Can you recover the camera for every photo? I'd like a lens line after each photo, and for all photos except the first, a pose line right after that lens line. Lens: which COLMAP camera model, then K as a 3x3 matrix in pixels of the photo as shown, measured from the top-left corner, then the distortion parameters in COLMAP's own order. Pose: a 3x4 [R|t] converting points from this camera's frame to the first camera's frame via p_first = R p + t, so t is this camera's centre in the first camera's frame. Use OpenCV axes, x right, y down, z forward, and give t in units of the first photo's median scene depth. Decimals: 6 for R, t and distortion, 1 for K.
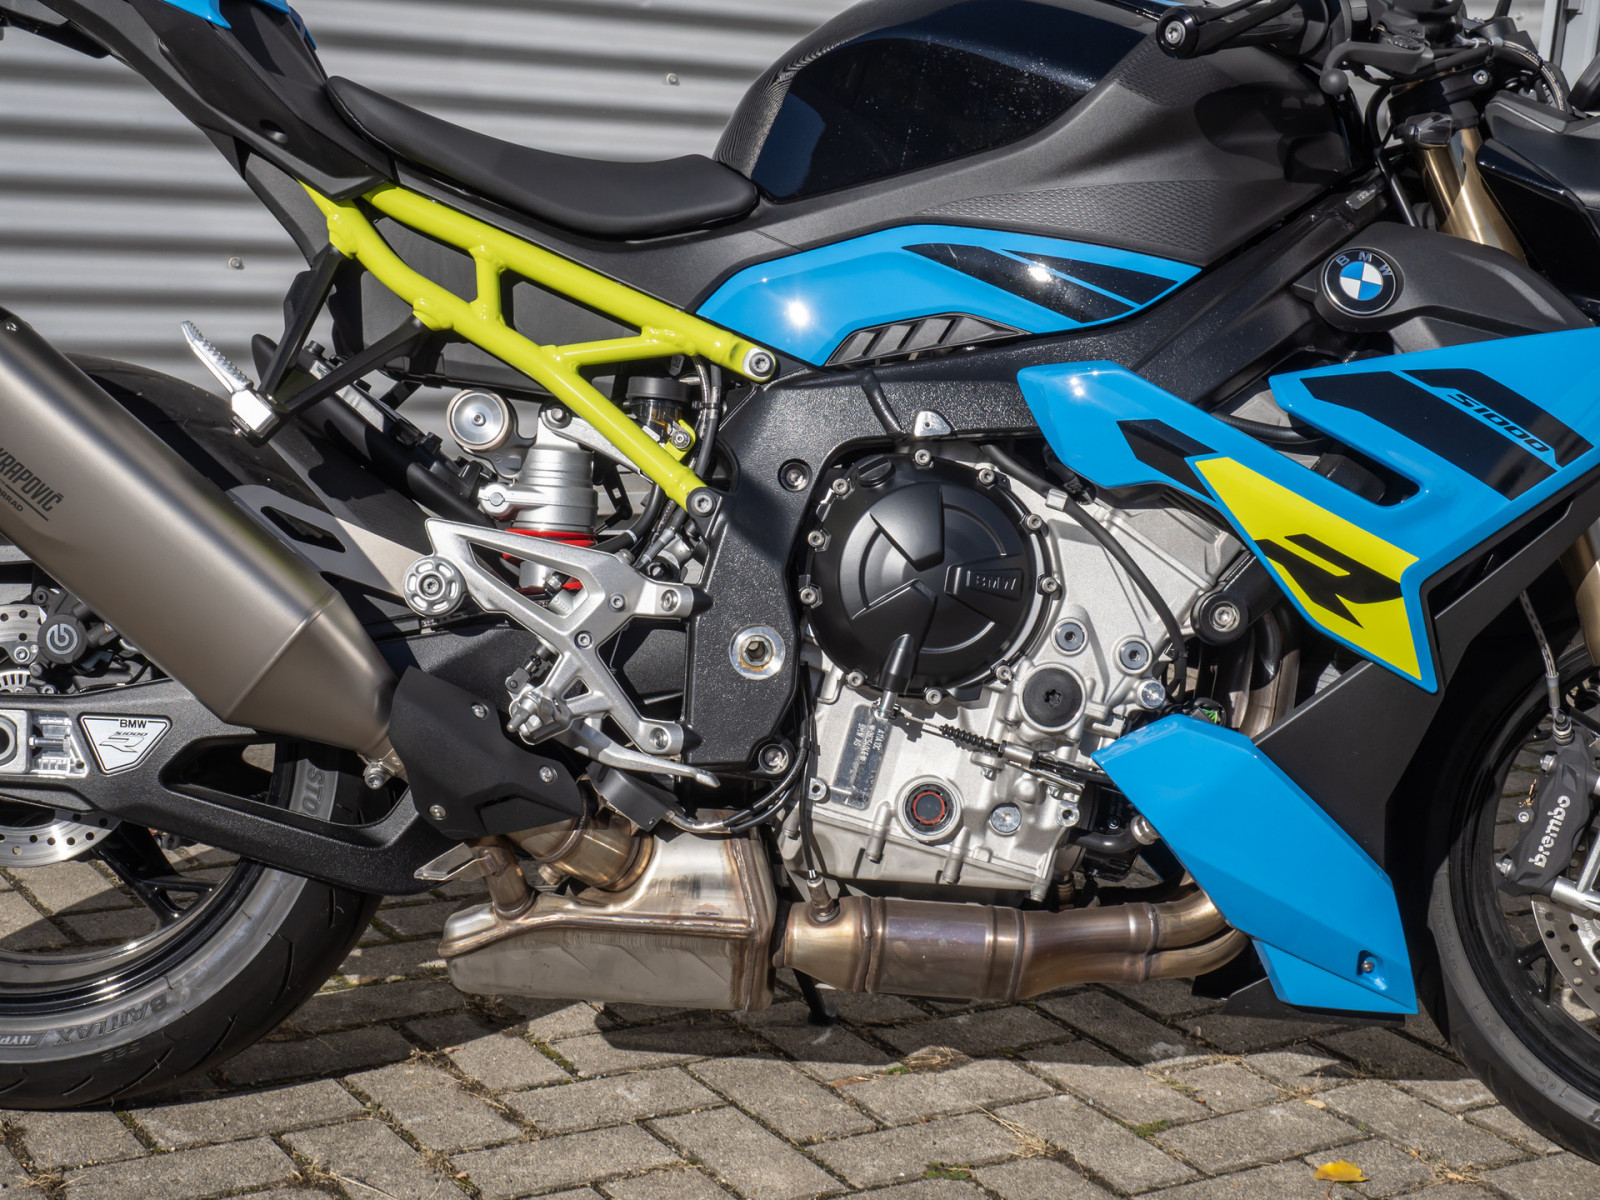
lens RADIAL K [[2779.4, 0, 795.7], [0, 2779.4, 632.1], [0, 0, 1]] dist [0.044342, 0.000000]
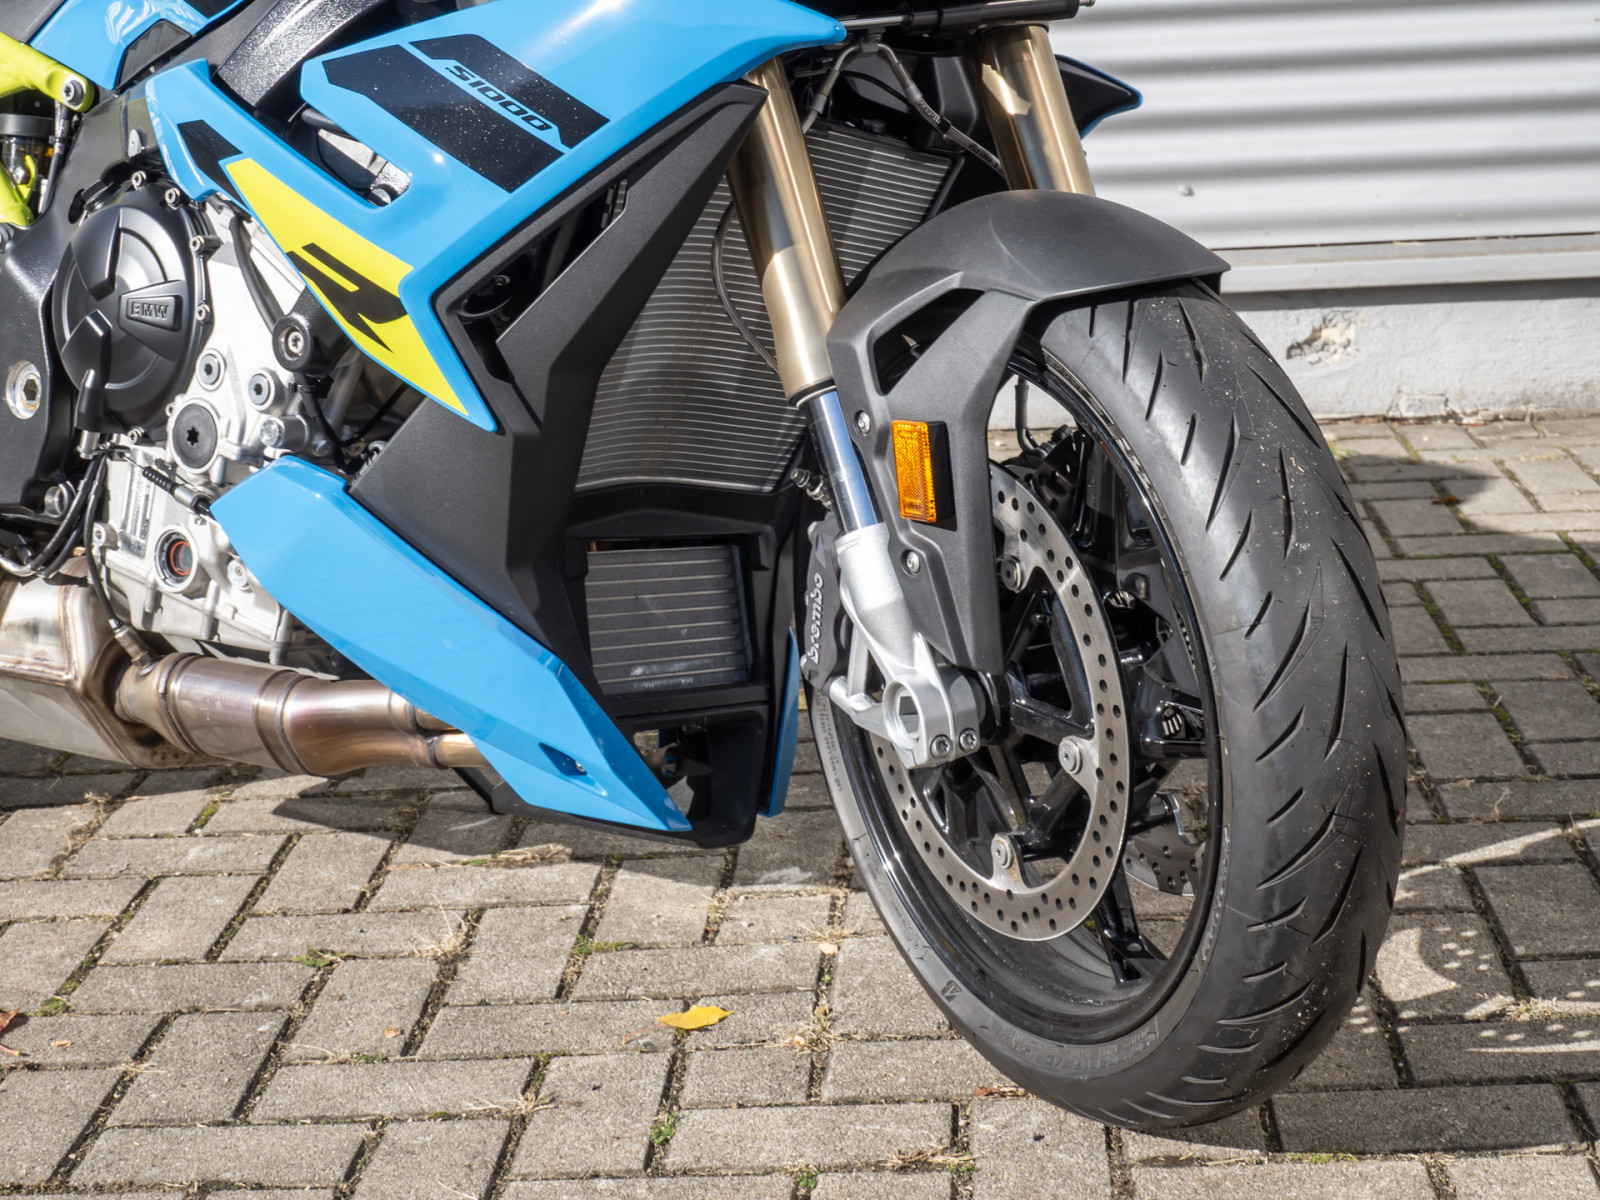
lens RADIAL K [[2779.4, 0, 797.4], [0, 2779.4, 597.7], [0, 0, 1]] dist [0.044342, 0.000000]
pose [[0.794839, 0.038228, -0.605616, 0.777318], [-0.018353, 0.999072, 0.038976, 0.035946], [0.606543, -0.019865, 0.794802, 0.378315]]
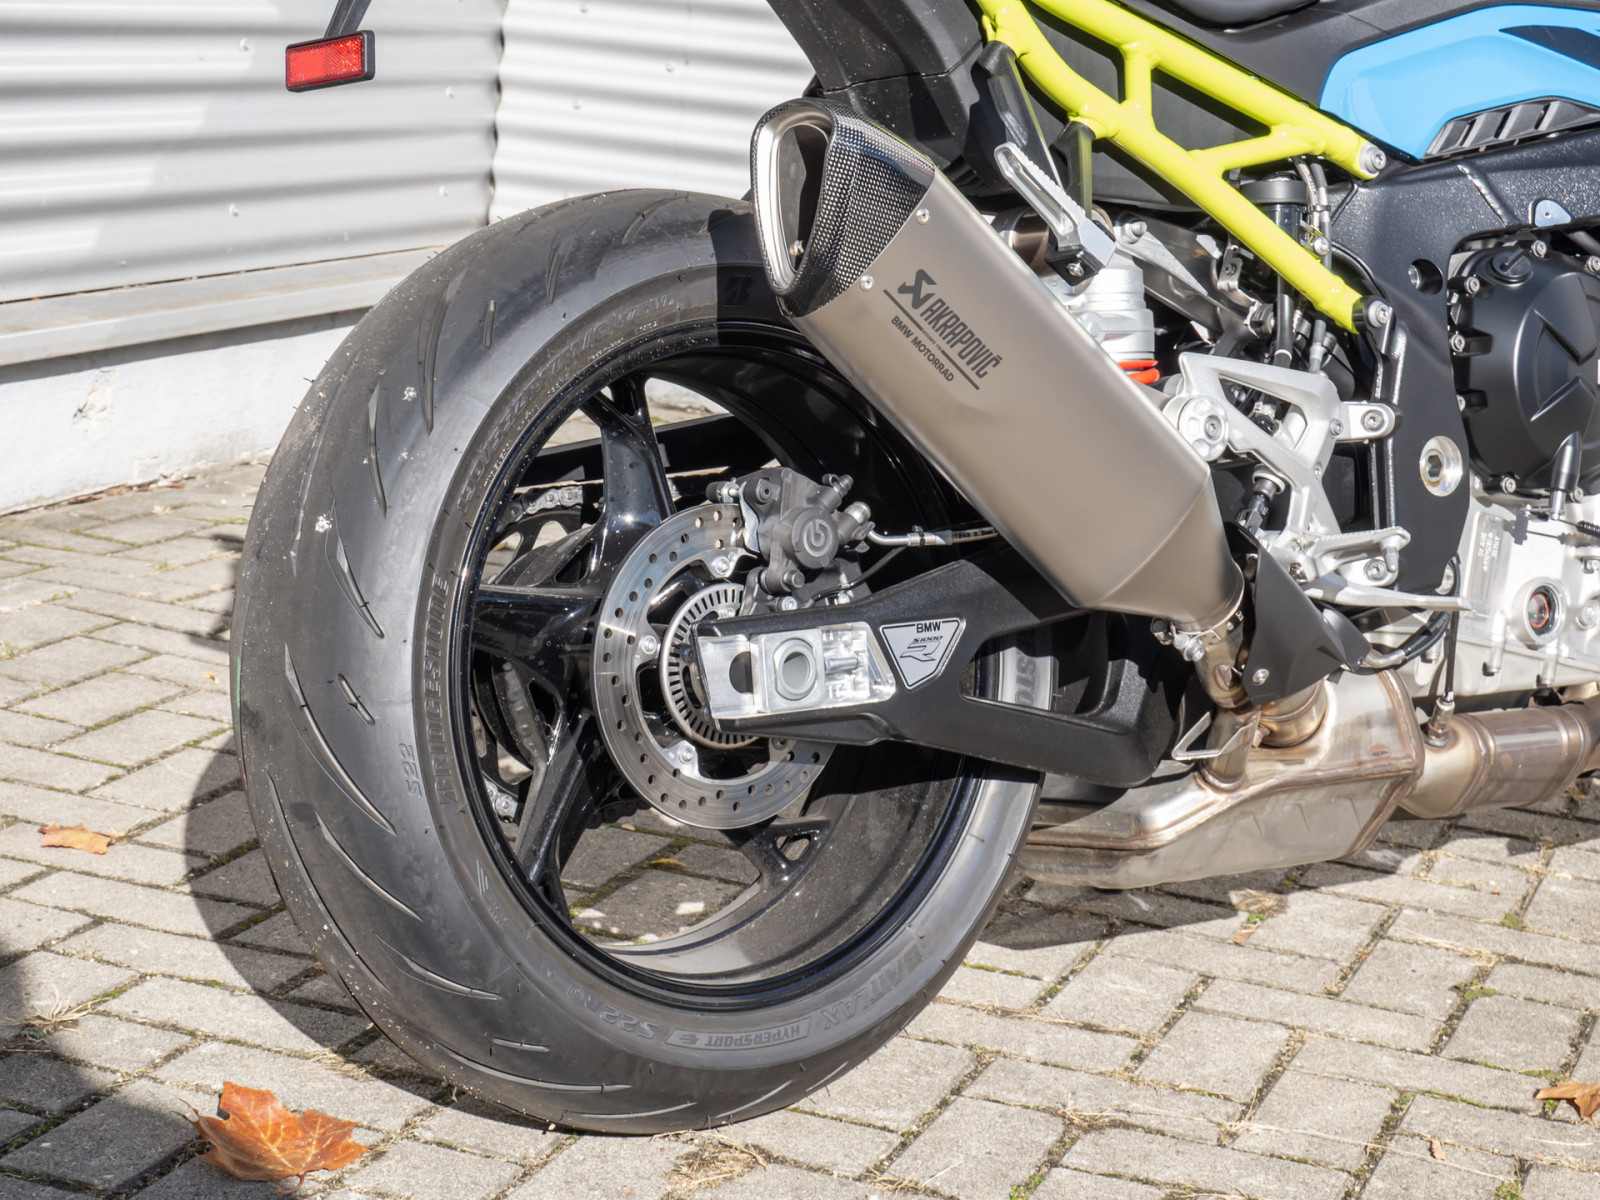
lens RADIAL K [[3656.8, 0, 803.2], [0, 3656.8, 605.1], [0, 0, 1]] dist [-0.075988, 0.000000]
pose [[0.791063, -0.123575, 0.599123, -0.910152], [0.097025, 0.992332, 0.076571, -0.060448], [-0.603992, -0.002442, 0.796987, 0.144218]]
